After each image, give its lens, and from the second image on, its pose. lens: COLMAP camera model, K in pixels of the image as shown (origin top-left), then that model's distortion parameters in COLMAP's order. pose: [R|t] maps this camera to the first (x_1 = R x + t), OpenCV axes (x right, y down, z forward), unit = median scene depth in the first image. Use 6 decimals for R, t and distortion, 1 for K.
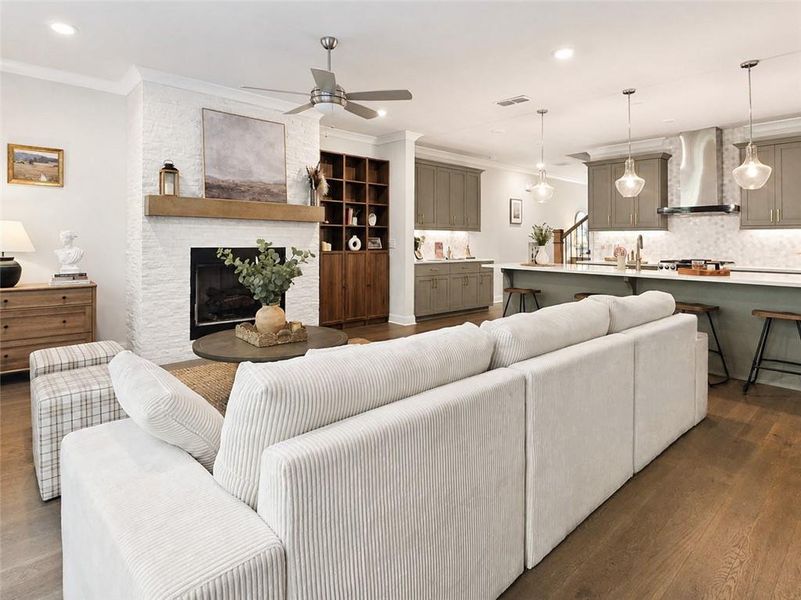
lens RADIAL K [[434.9, 0, 396.3], [0, 434.9, 280.8], [0, 0, 1]] dist [0.006862, 0.001054]
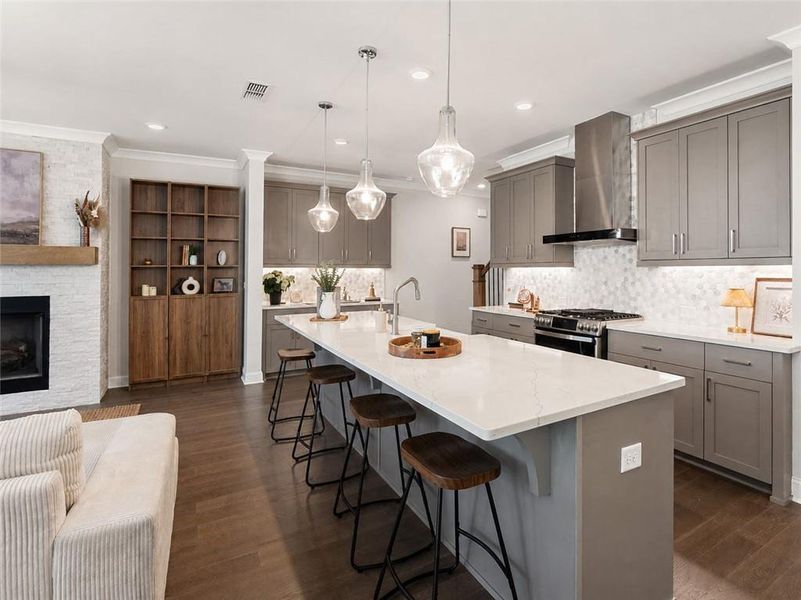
lens RADIAL K [[414.1, 0, 422.4], [0, 414.1, 310.5], [0, 0, 1]] dist [0.003249, -0.001068]
pose [[0.983028, 0.005858, -0.183362, 0.555328], [-0.005019, 0.999975, 0.005037, -0.050383], [0.183387, -0.004032, 0.983033, 0.325684]]
